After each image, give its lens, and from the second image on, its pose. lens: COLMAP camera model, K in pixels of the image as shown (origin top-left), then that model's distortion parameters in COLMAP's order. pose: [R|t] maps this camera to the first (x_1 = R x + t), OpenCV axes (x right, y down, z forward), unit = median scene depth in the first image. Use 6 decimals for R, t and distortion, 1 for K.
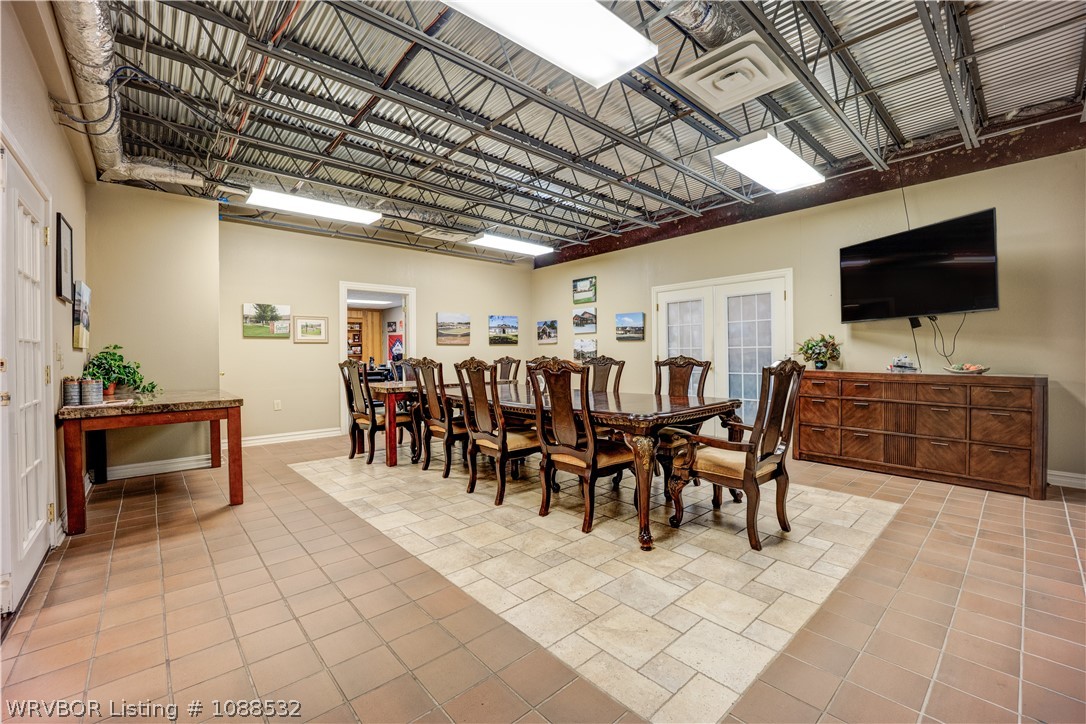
lens RADIAL K [[437.9, 0, 544.7], [0, 437.9, 356.6], [0, 0, 1]] dist [-0.014134, 0.000161]
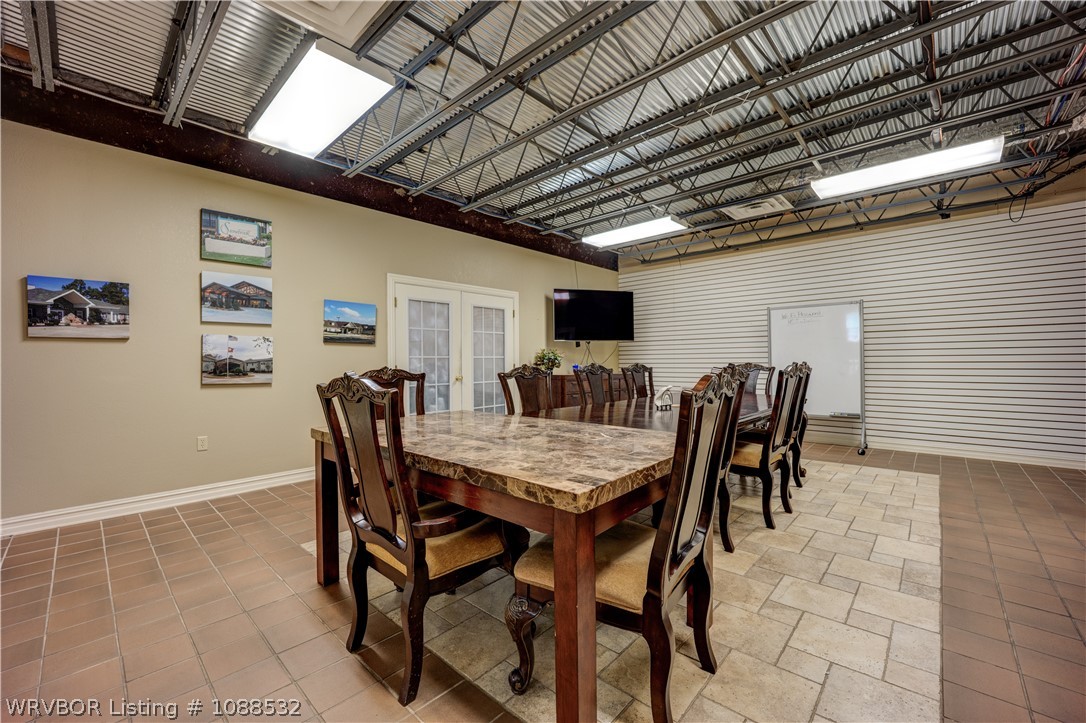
lens RADIAL K [[437.9, 0, 545.4], [0, 437.9, 363.1], [0, 0, 1]] dist [-0.014134, 0.000161]
pose [[-0.087319, -0.000081, 0.996180, -0.641030], [0.011773, 0.999930, 0.001113, -0.006094], [-0.996111, 0.011825, -0.087312, 1.002097]]
